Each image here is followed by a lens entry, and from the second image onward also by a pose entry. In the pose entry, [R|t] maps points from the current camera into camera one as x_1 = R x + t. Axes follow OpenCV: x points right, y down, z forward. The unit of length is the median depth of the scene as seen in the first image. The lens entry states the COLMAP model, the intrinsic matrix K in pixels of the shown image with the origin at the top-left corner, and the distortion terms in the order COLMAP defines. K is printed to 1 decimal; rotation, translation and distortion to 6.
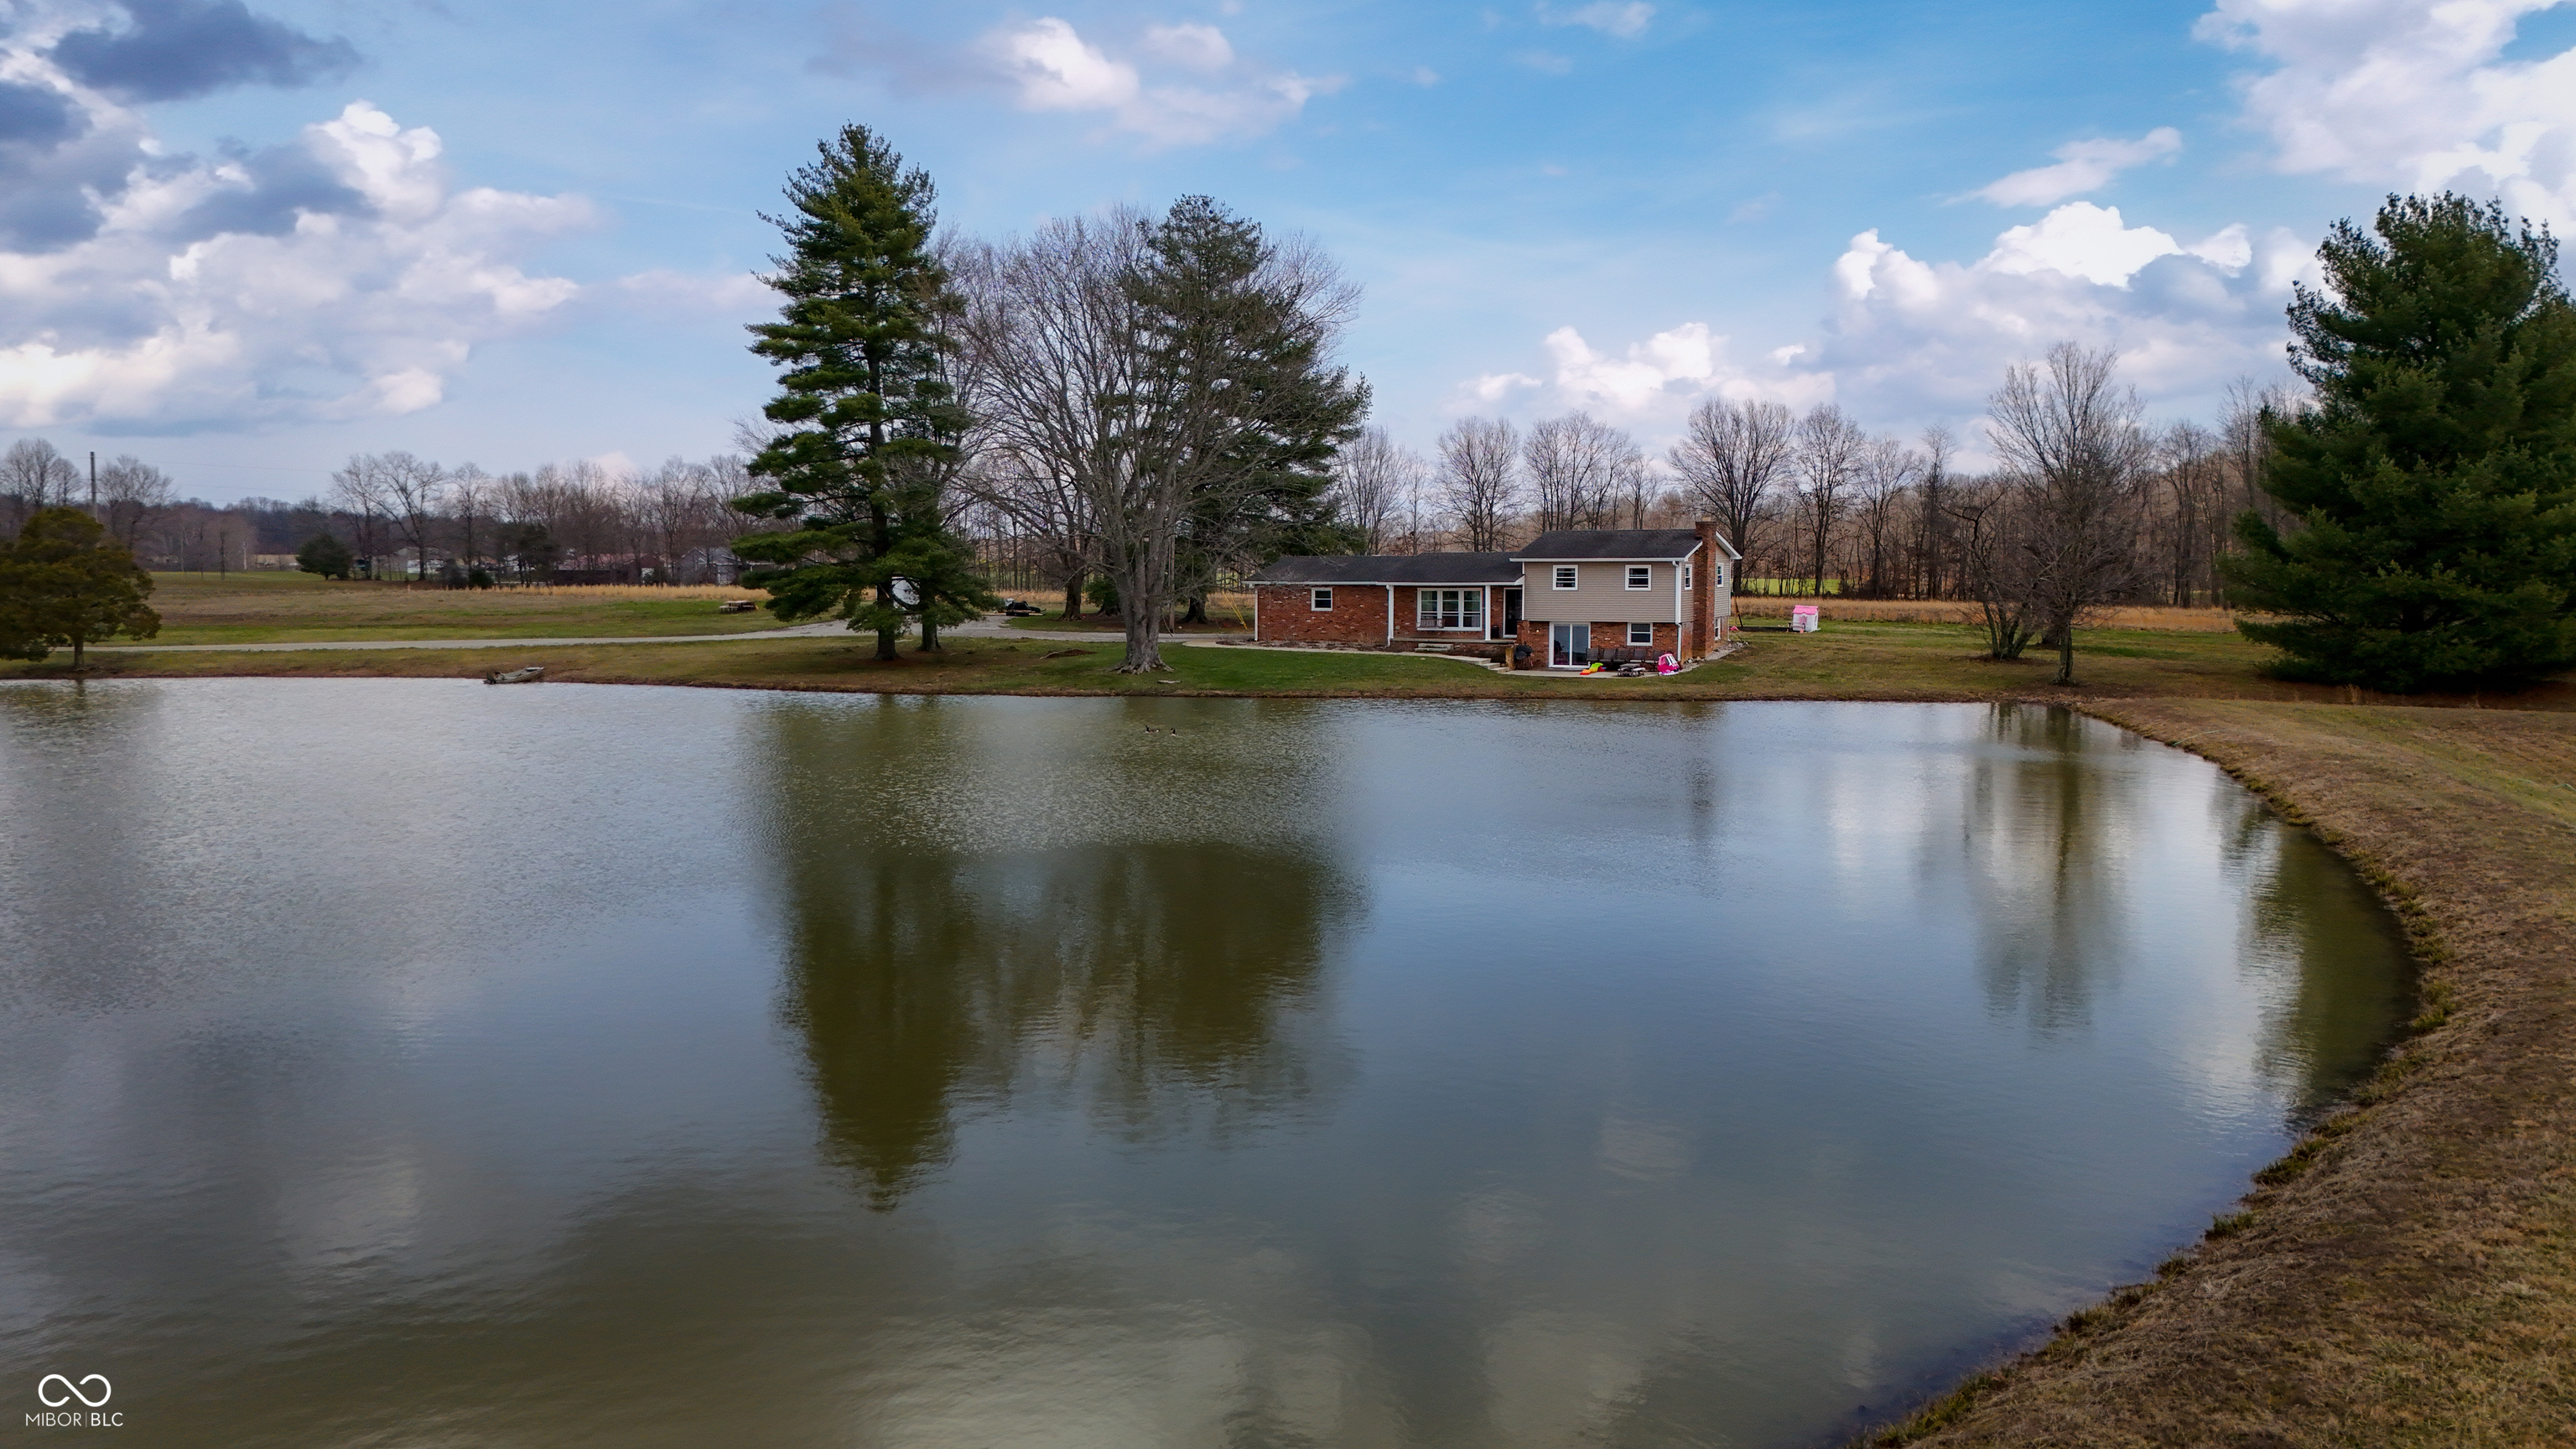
lens RADIAL K [[1923.3, 0, 1311.5], [0, 1923.3, 740.6], [0, 0, 1]] dist [0.068618, -0.062023]
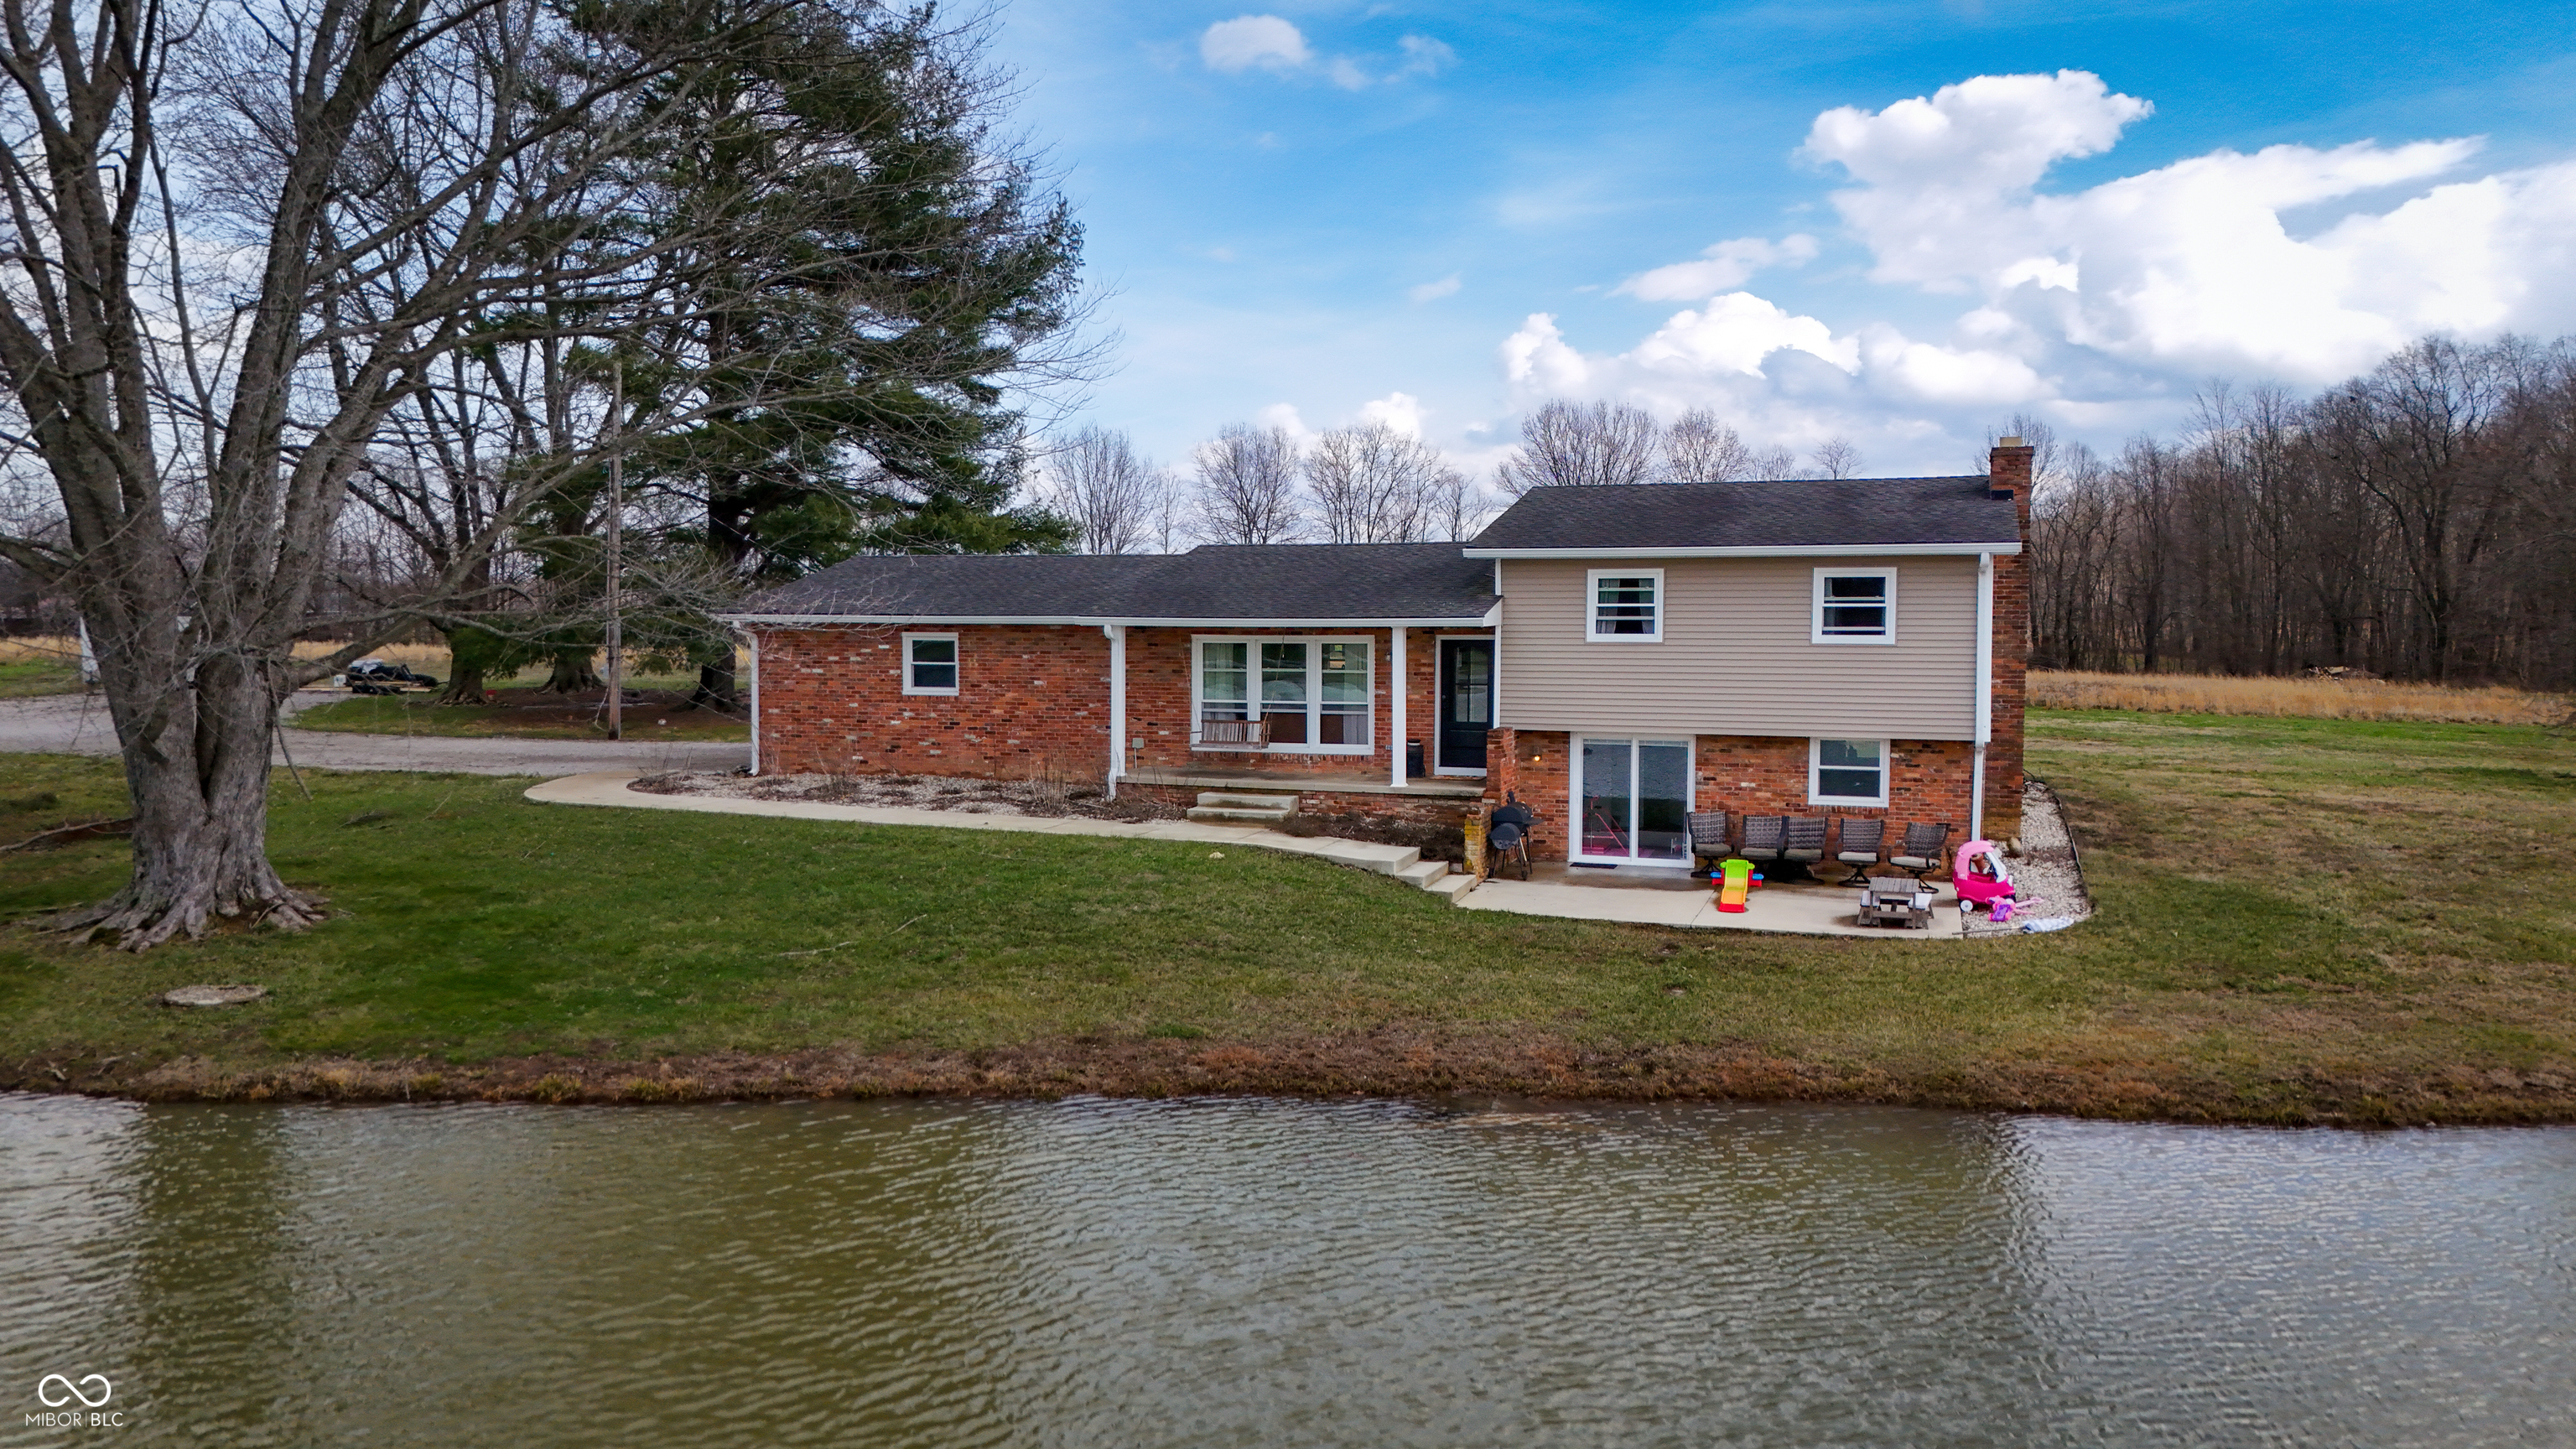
lens RADIAL K [[1923.3, 0, 1302.6], [0, 1923.3, 726.2], [0, 0, 1]] dist [0.068618, -0.062023]
pose [[0.992036, -0.001609, 0.125945, 0.030021], [0.006361, 0.999283, -0.037334, -0.048397], [-0.125795, 0.037838, 0.991334, 0.637831]]
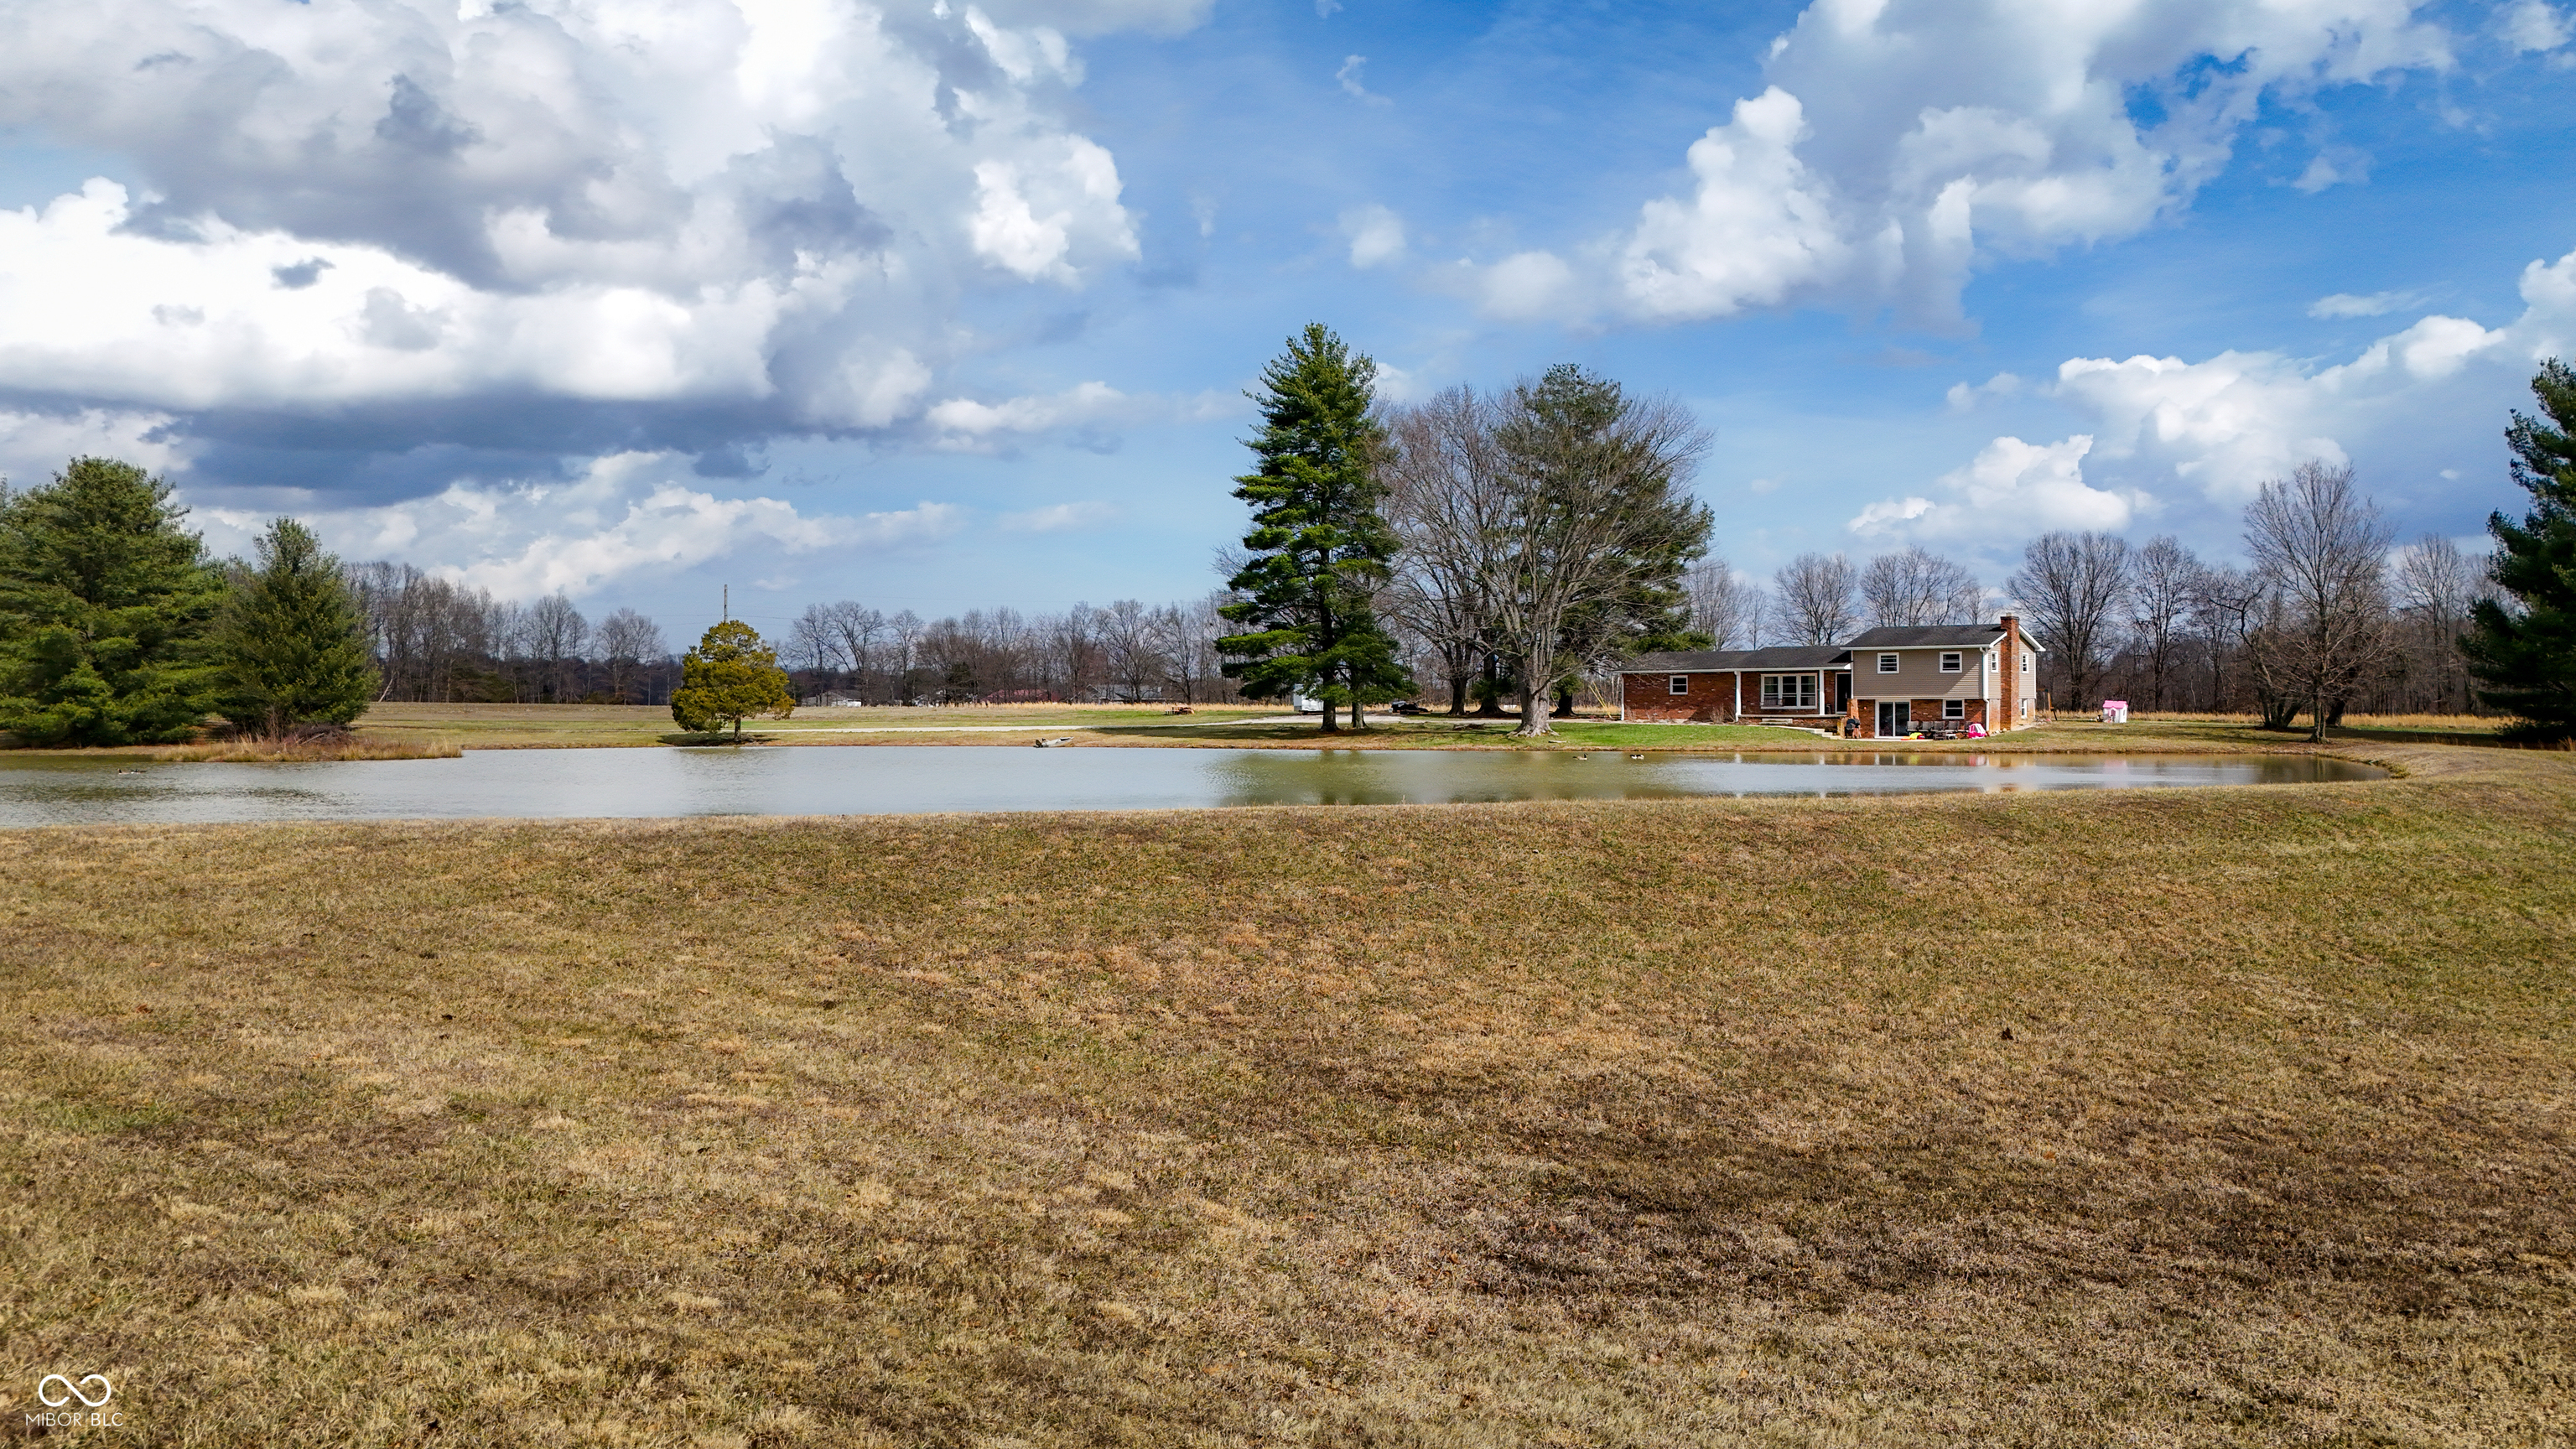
lens RADIAL K [[1923.3, 0, 1276.3], [0, 1923.3, 700.0], [0, 0, 1]] dist [0.068618, -0.062023]
pose [[0.982343, 0.000406, -0.187088, -0.017758], [-0.019004, 0.995042, -0.097623, 0.061866], [0.186121, 0.099455, 0.977480, -0.249445]]
